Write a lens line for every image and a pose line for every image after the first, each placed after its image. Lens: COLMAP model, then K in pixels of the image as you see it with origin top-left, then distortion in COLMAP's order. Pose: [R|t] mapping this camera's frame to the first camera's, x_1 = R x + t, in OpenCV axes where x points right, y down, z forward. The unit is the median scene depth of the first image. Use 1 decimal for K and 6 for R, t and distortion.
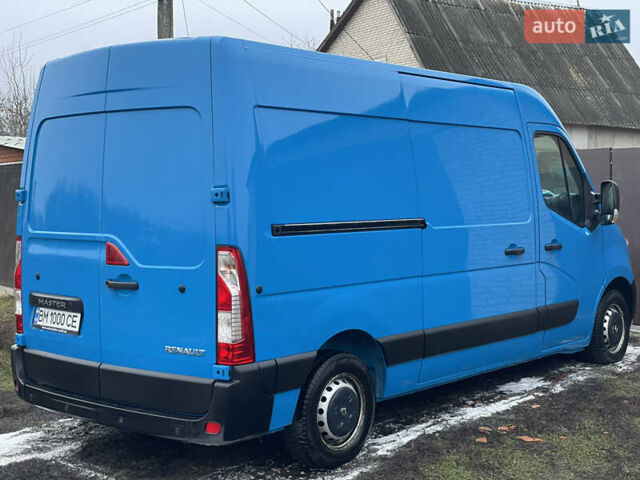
lens RADIAL K [[908.5, 0, 350.9], [0, 908.5, 243.3], [0, 0, 1]] dist [0.139254, 0.000000]
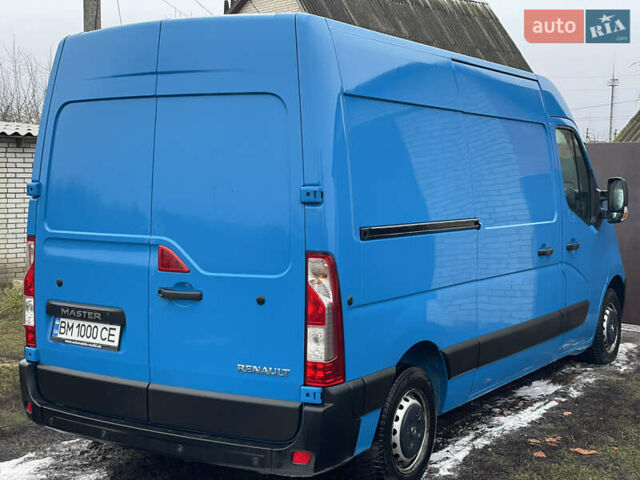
lens RADIAL K [[908.5, 0, 353.6], [0, 908.5, 248.8], [0, 0, 1]] dist [0.139254, 0.000000]
pose [[0.990528, 0.002413, 0.137287, -0.192434], [-0.005152, 0.999795, 0.019598, -0.015360], [-0.137212, -0.020120, 0.990337, 0.104726]]
